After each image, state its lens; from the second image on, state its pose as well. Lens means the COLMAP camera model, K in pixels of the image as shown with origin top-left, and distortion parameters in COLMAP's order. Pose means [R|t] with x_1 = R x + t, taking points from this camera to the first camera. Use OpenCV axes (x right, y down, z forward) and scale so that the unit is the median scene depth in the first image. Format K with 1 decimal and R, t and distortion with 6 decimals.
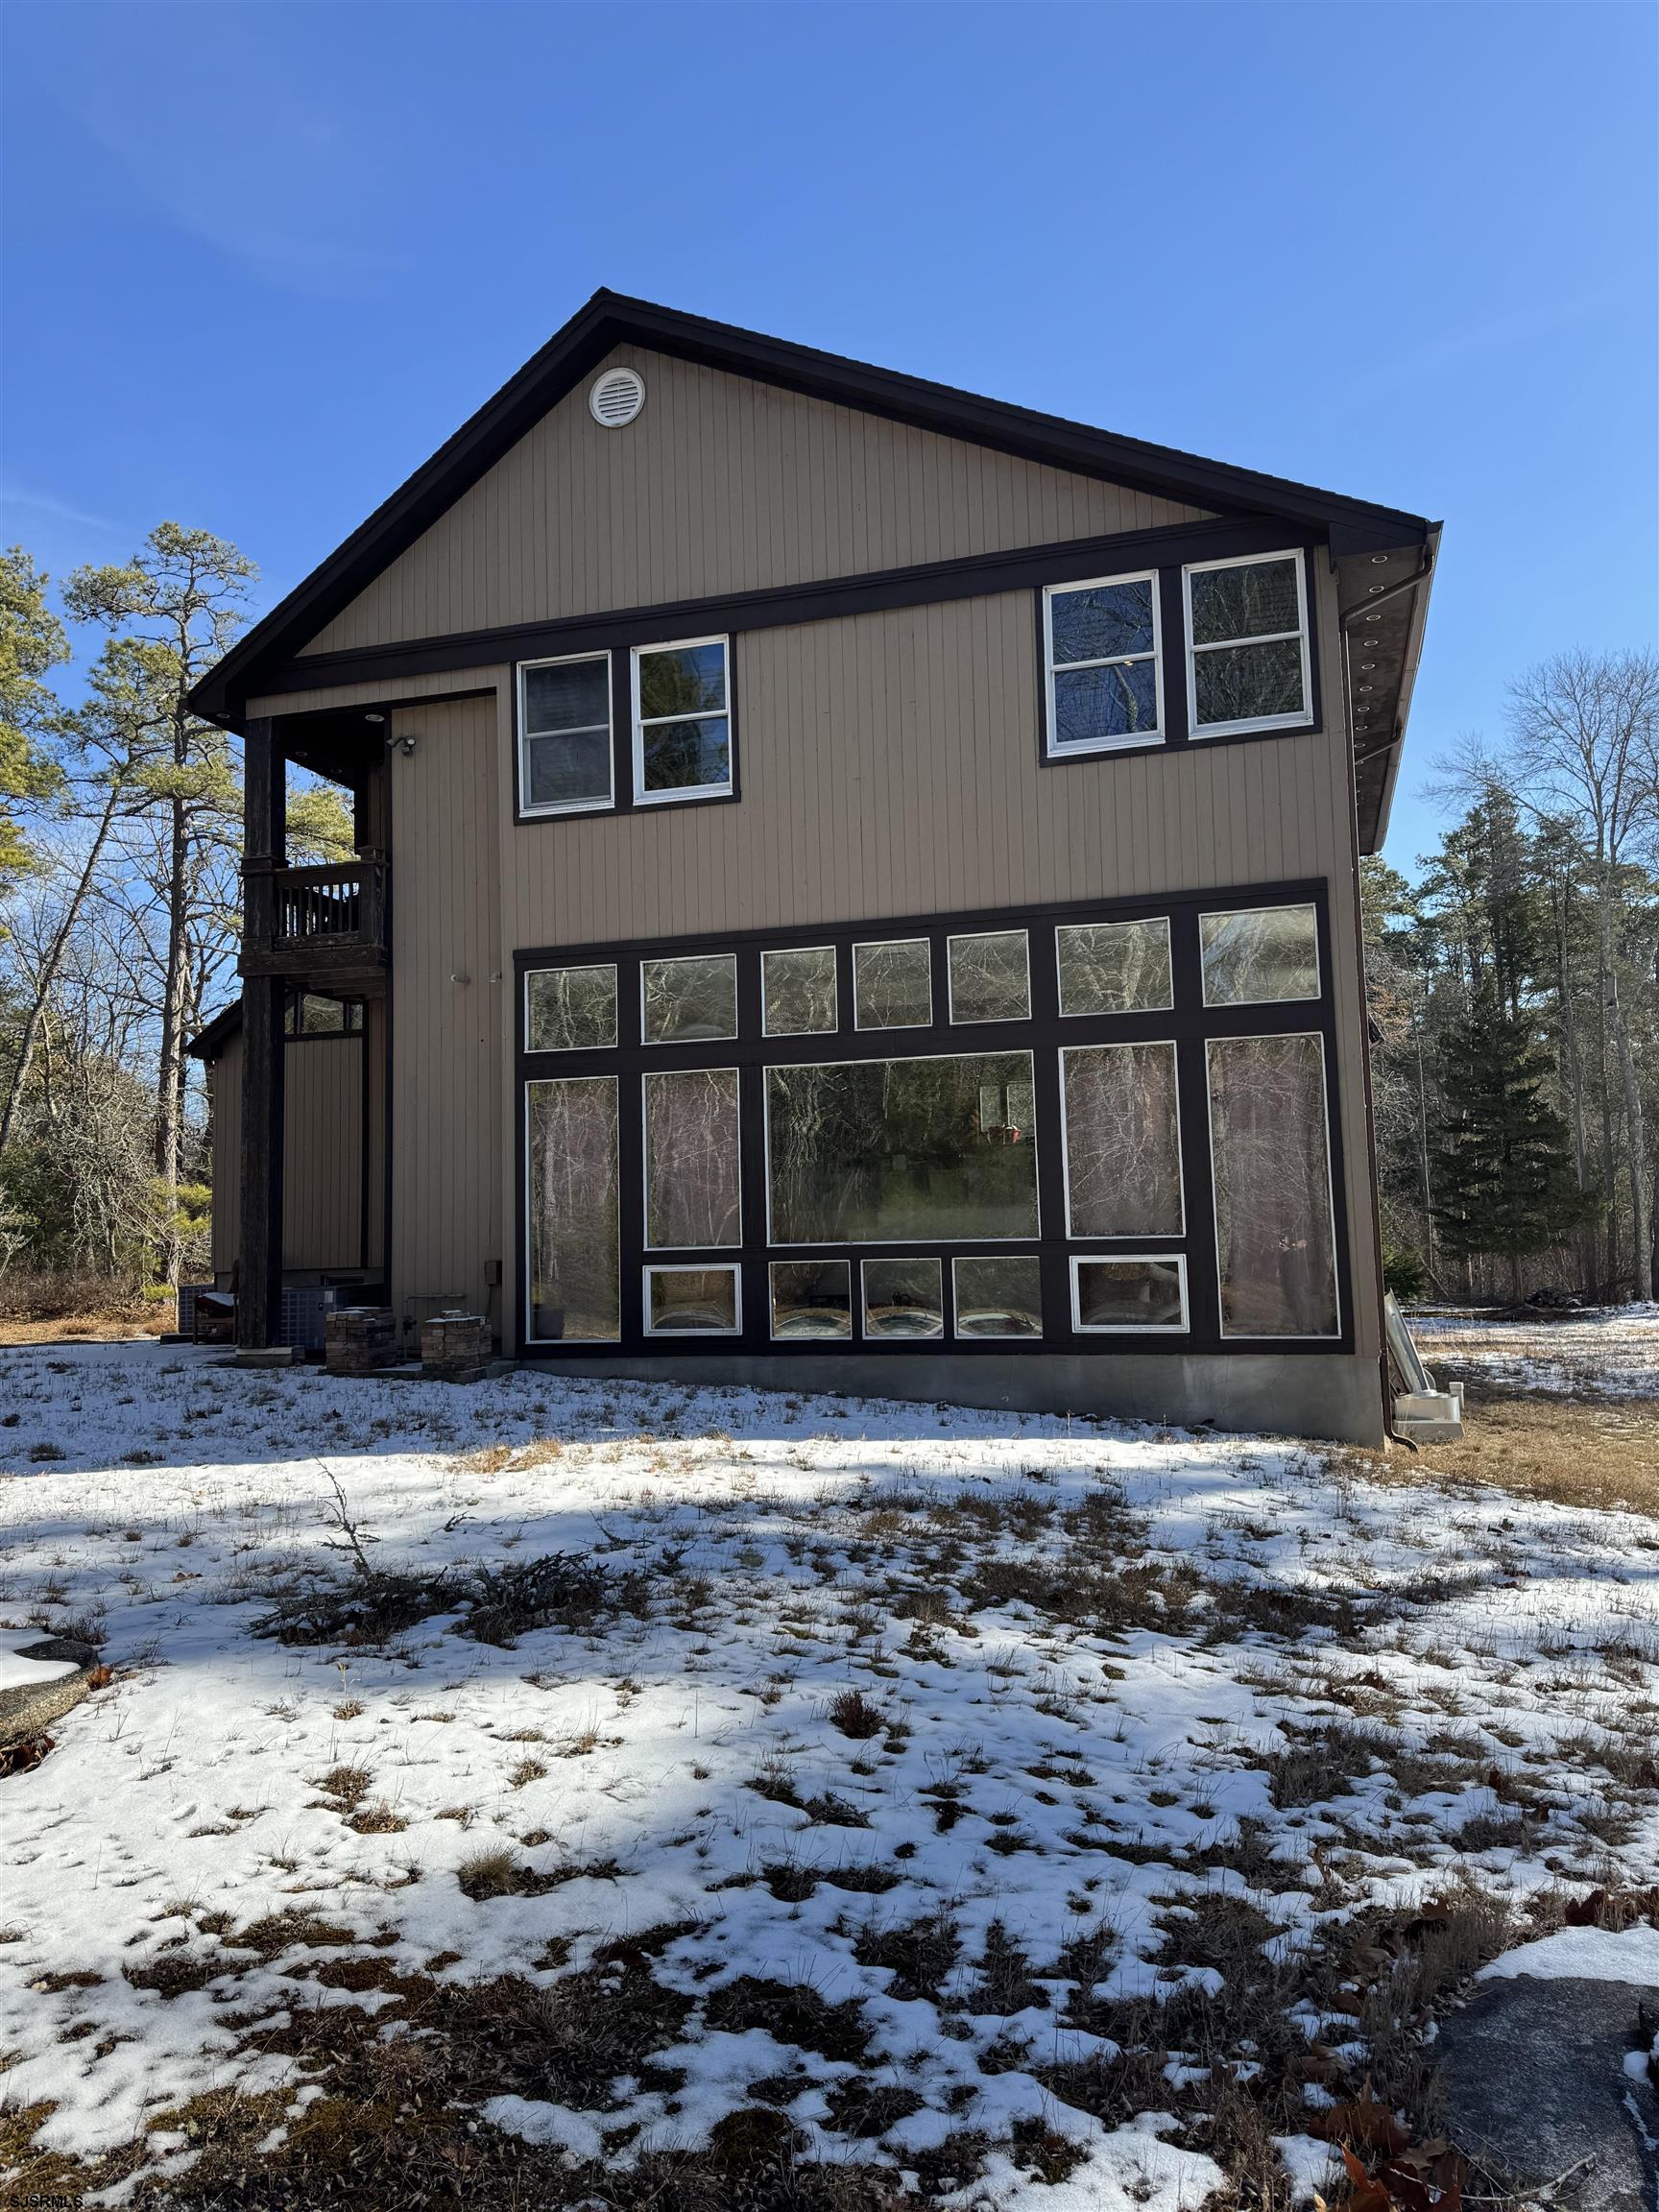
lens RADIAL K [[1567.8, 0, 808.6], [0, 1567.8, 1099.7], [0, 0, 1]] dist [0.040448, -0.063778]
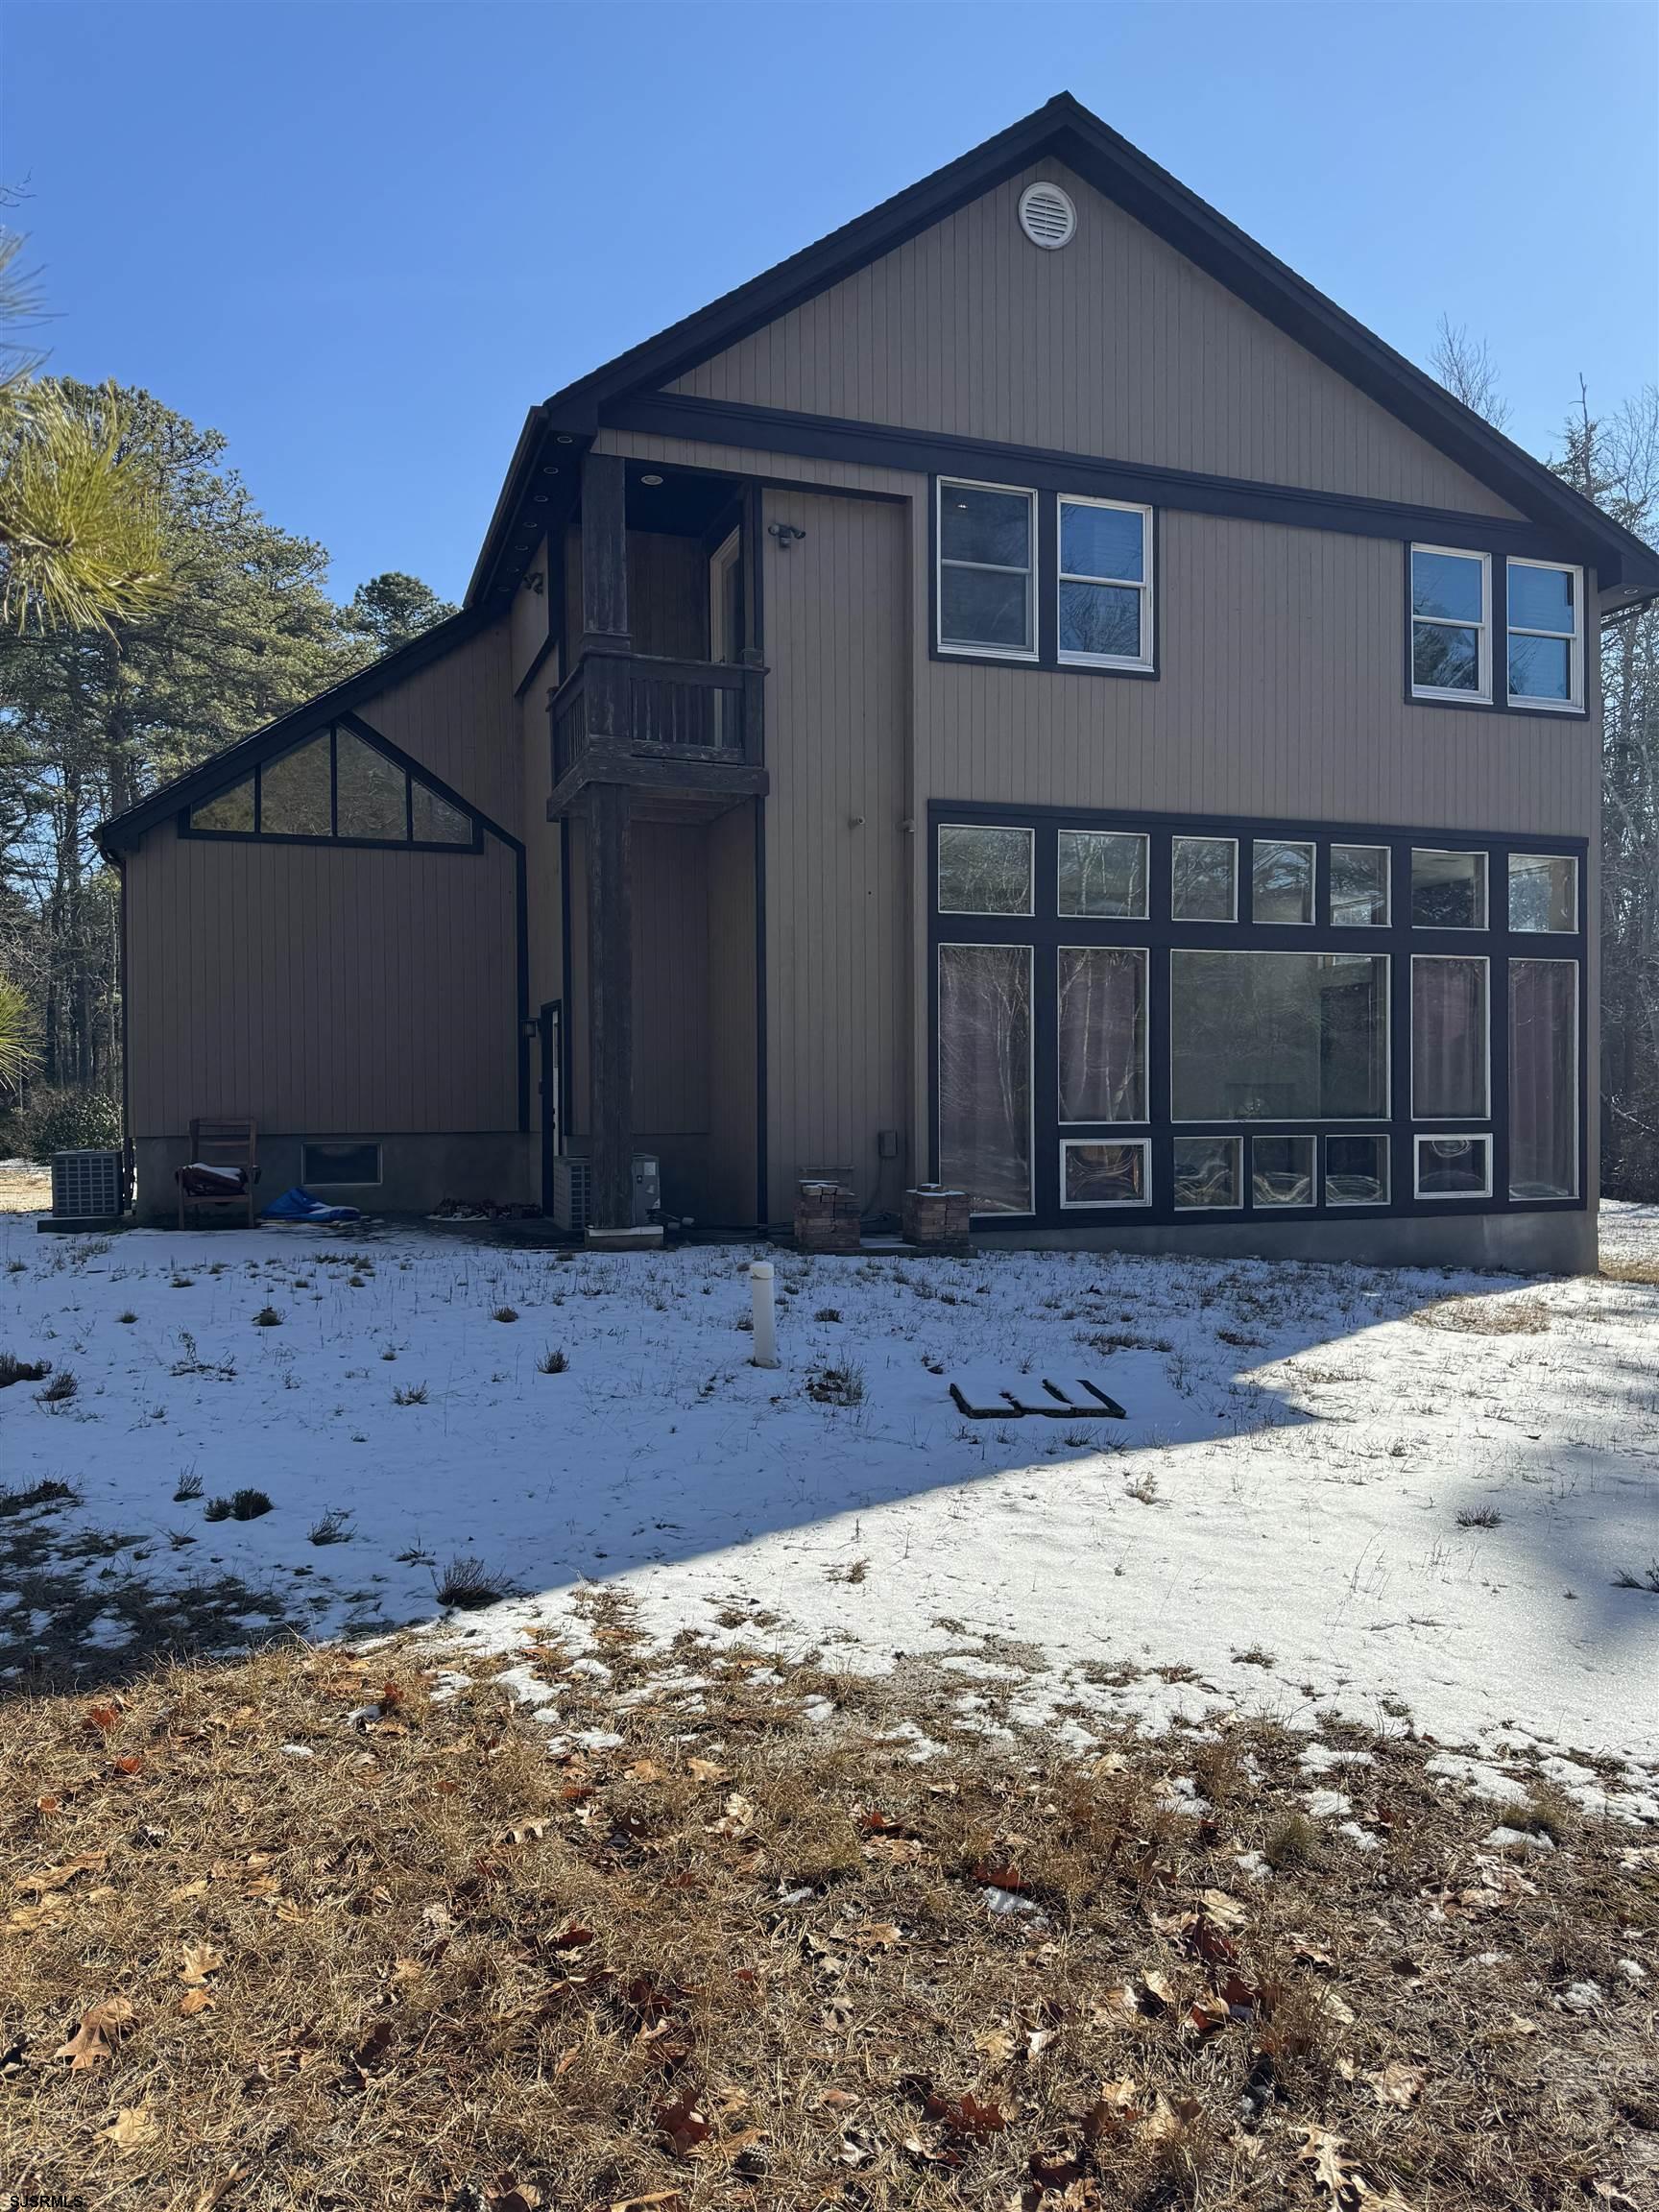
lens RADIAL K [[1567.8, 0, 823.7], [0, 1567.8, 1123.3], [0, 0, 1]] dist [0.040448, -0.063778]
pose [[0.805609, 0.013507, 0.592293, -0.798699], [-0.068065, 0.995231, 0.069882, 0.035541], [-0.588525, -0.096612, 0.802686, 0.283278]]
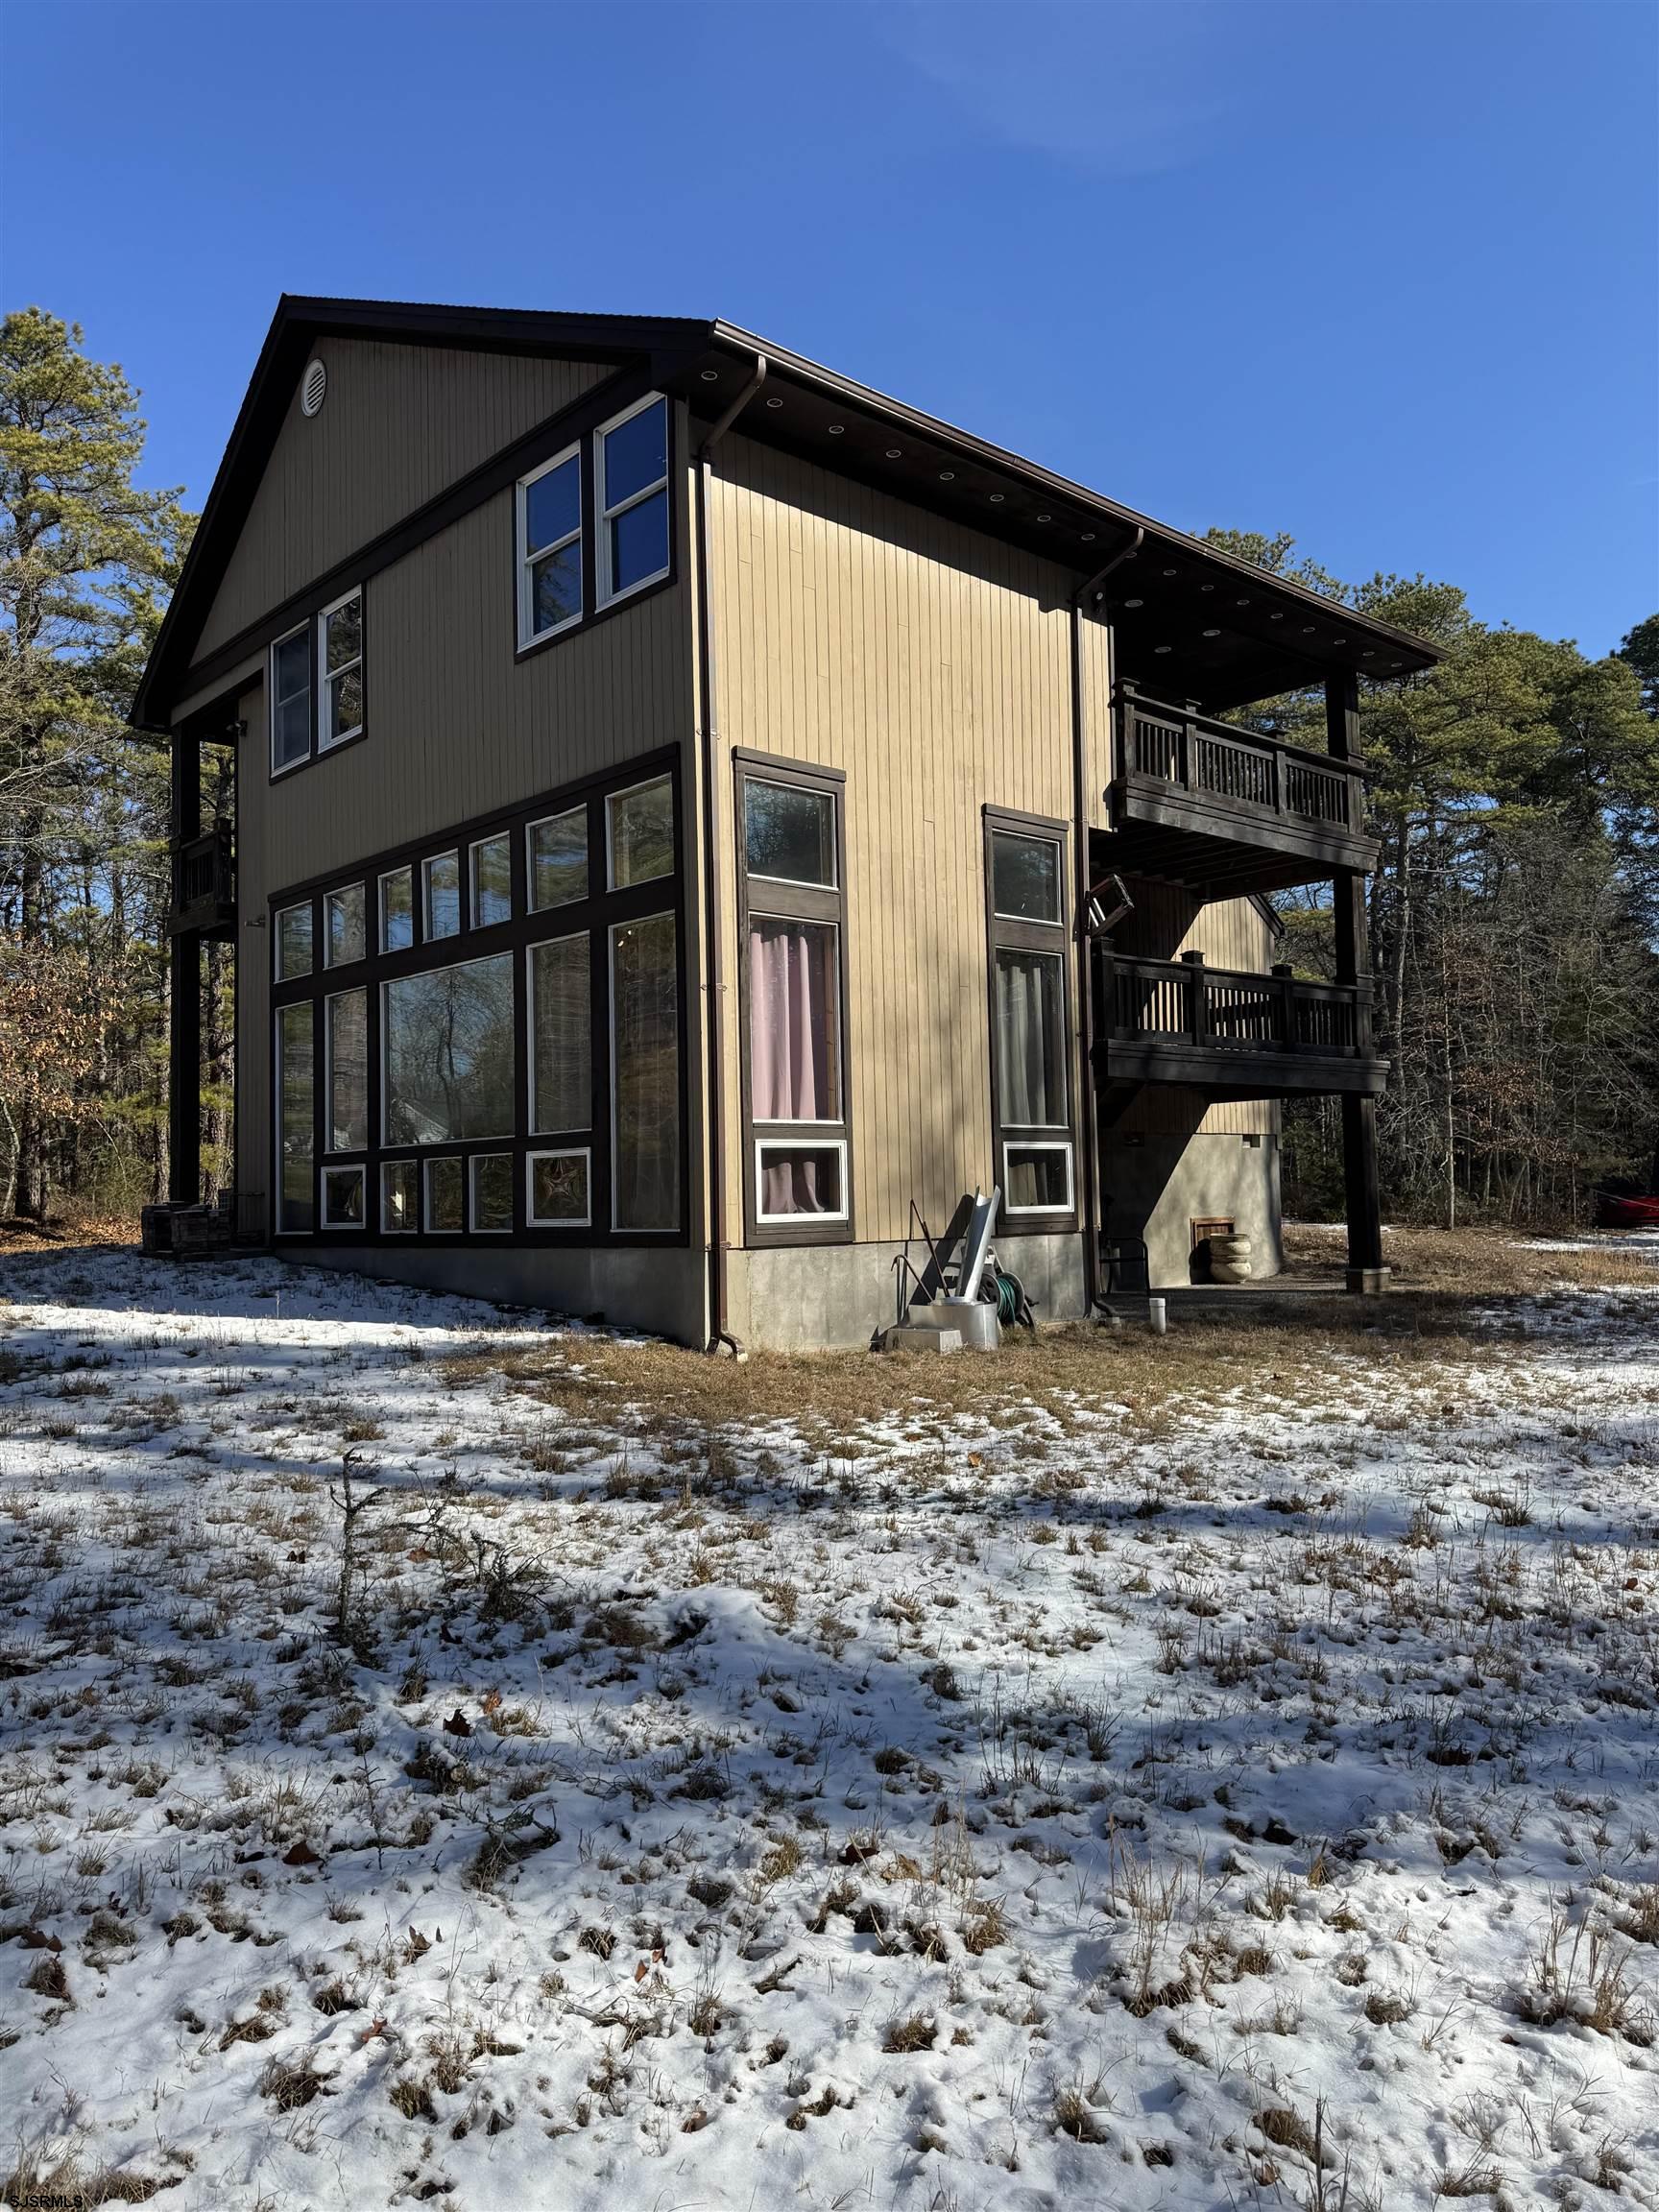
lens RADIAL K [[1567.8, 0, 836.9], [0, 1567.8, 1087.7], [0, 0, 1]] dist [0.040448, -0.063778]
pose [[0.862218, -0.034548, -0.505357, 0.764267], [0.054904, 0.998168, 0.025436, 0.040010], [0.503552, -0.049678, 0.862535, 0.208244]]
